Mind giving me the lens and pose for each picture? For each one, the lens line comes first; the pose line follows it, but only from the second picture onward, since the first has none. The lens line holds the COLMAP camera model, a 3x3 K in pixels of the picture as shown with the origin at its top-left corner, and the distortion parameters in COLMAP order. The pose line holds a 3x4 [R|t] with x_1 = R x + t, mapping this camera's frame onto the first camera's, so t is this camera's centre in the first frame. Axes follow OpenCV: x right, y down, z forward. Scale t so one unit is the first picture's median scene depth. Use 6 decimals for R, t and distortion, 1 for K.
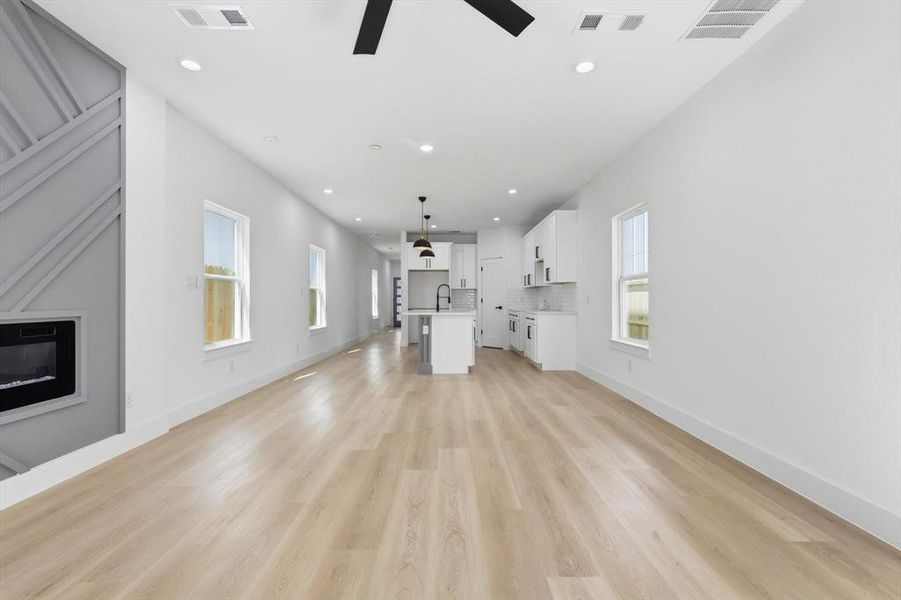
lens RADIAL K [[401.3, 0, 453.0], [0, 401.3, 300.5], [0, 0, 1]] dist [0.001314, -0.000358]
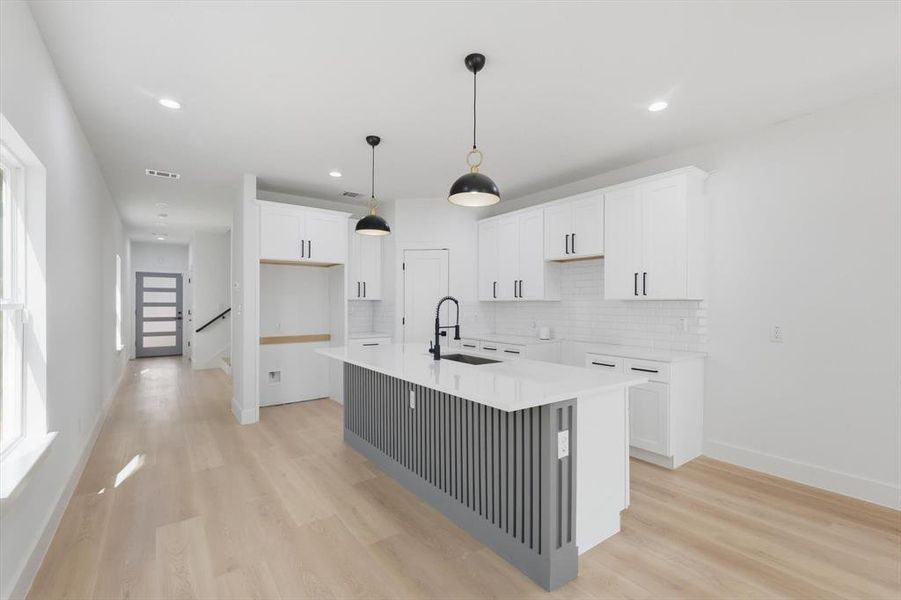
lens RADIAL K [[391.3, 0, 454.3], [0, 391.3, 303.4], [0, 0, 1]] dist [0.011882, 0.000346]
pose [[0.802656, 0.003105, 0.596434, -0.331331], [-0.003523, 0.999994, -0.000465, -0.041283], [-0.596431, -0.001727, 0.802662, 0.804289]]
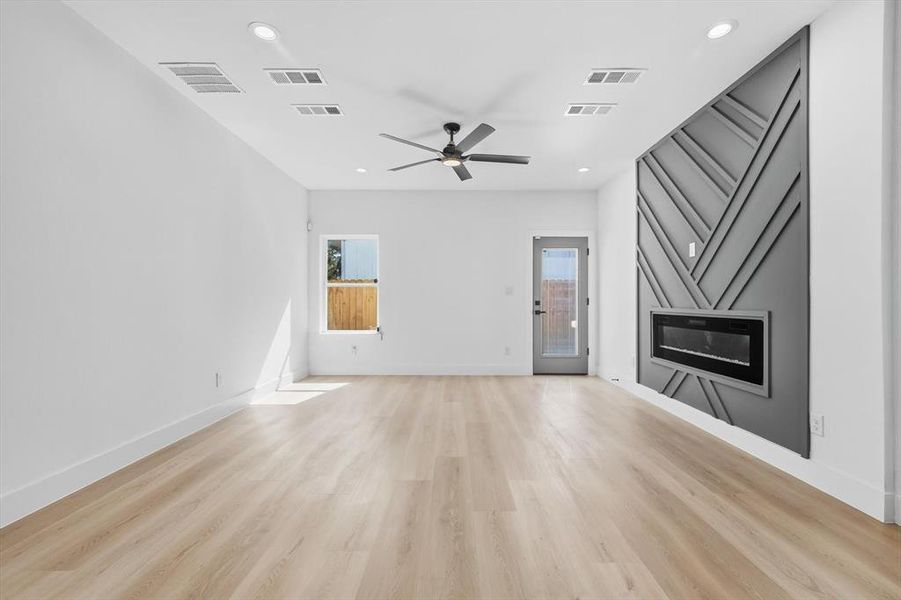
lens RADIAL K [[401.3, 0, 453.0], [0, 401.3, 300.5], [0, 0, 1]] dist [0.001314, -0.000358]
pose [[-0.999917, -0.000167, 0.012883, -0.044290], [-0.000214, 0.999993, -0.003640, -0.000141], [-0.012883, -0.003643, -0.999910, 0.923607]]
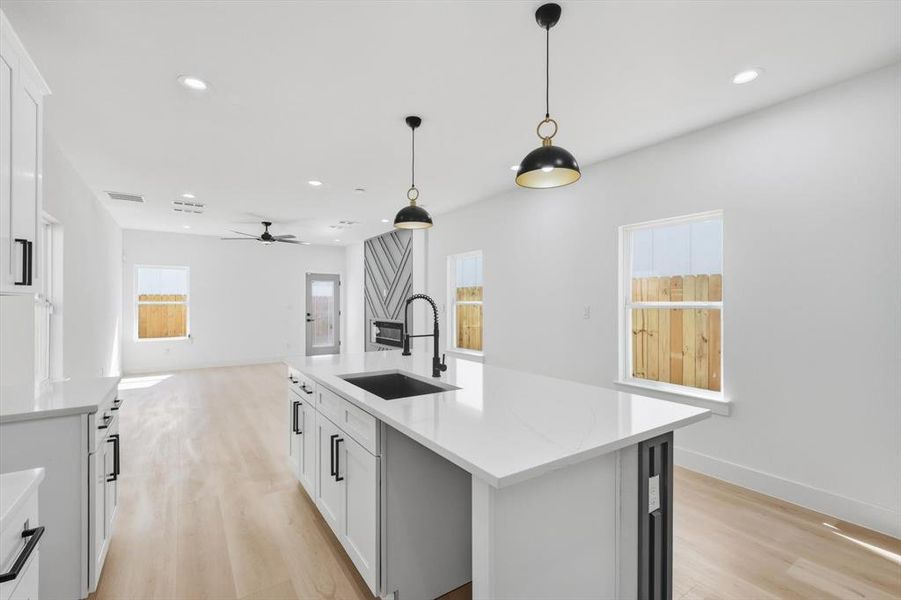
lens RADIAL K [[410.4, 0, 446.7], [0, 410.4, 301.2], [0, 0, 1]] dist [0.061093, 0.000033]
pose [[-0.844747, -0.000402, -0.535166, 0.172005], [0.001471, 0.999994, -0.003073, -0.043699], [0.535164, -0.003383, -0.844741, 1.600226]]
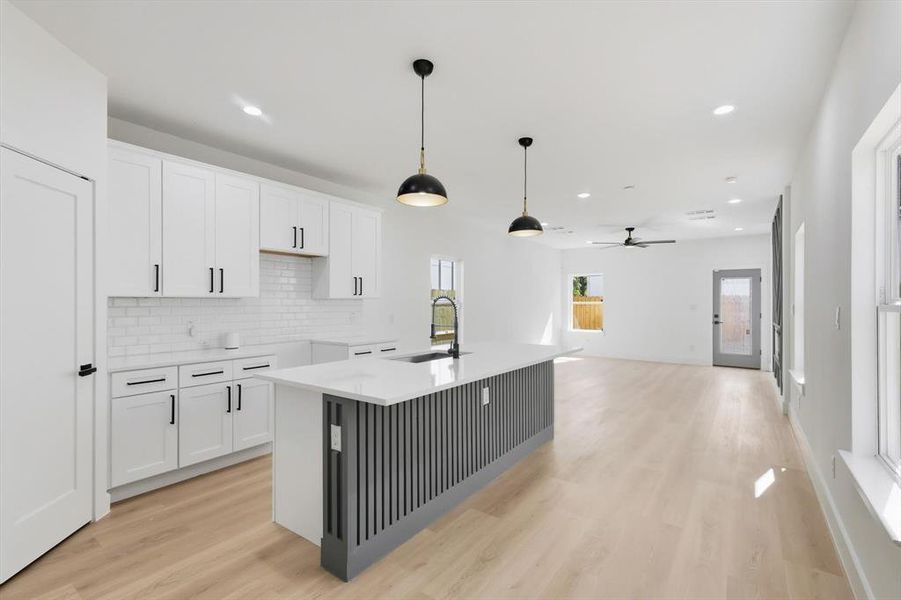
lens RADIAL K [[407.2, 0, 448.5], [0, 407.2, 301.9], [0, 0, 1]] dist [0.031084, -0.000017]
pose [[-0.797770, -0.001291, 0.602960, -0.358736], [-0.003554, 0.999990, -0.002561, -0.040694], [-0.602951, -0.004186, -0.797767, 1.669572]]
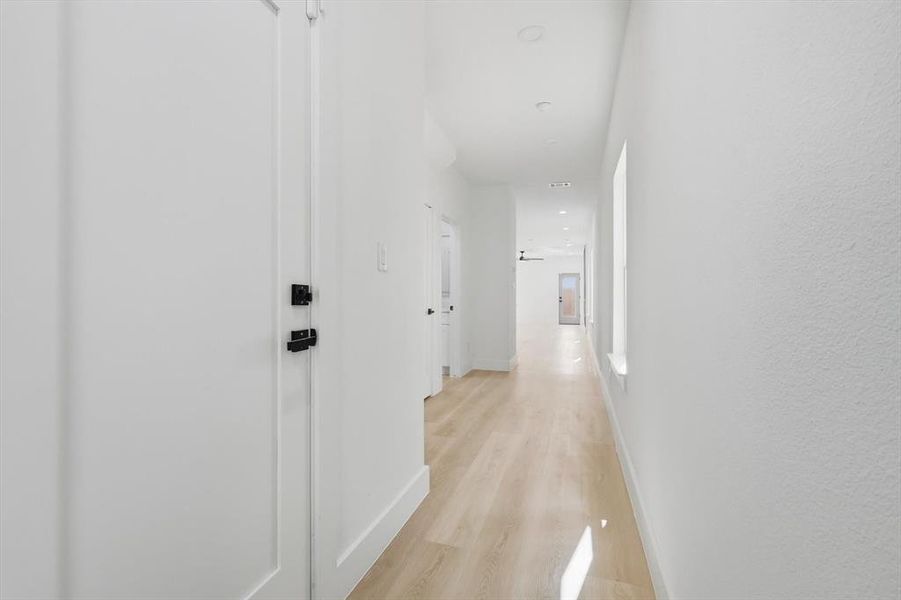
lens RADIAL K [[401.3, 0, 453.0], [0, 401.3, 300.5], [0, 0, 1]] dist [0.001314, -0.000358]
pose [[-0.952079, 0.000386, 0.305852, -0.370510], [0.006203, 0.999818, 0.018047, -0.032355], [-0.305789, 0.019079, -0.951908, 2.690080]]
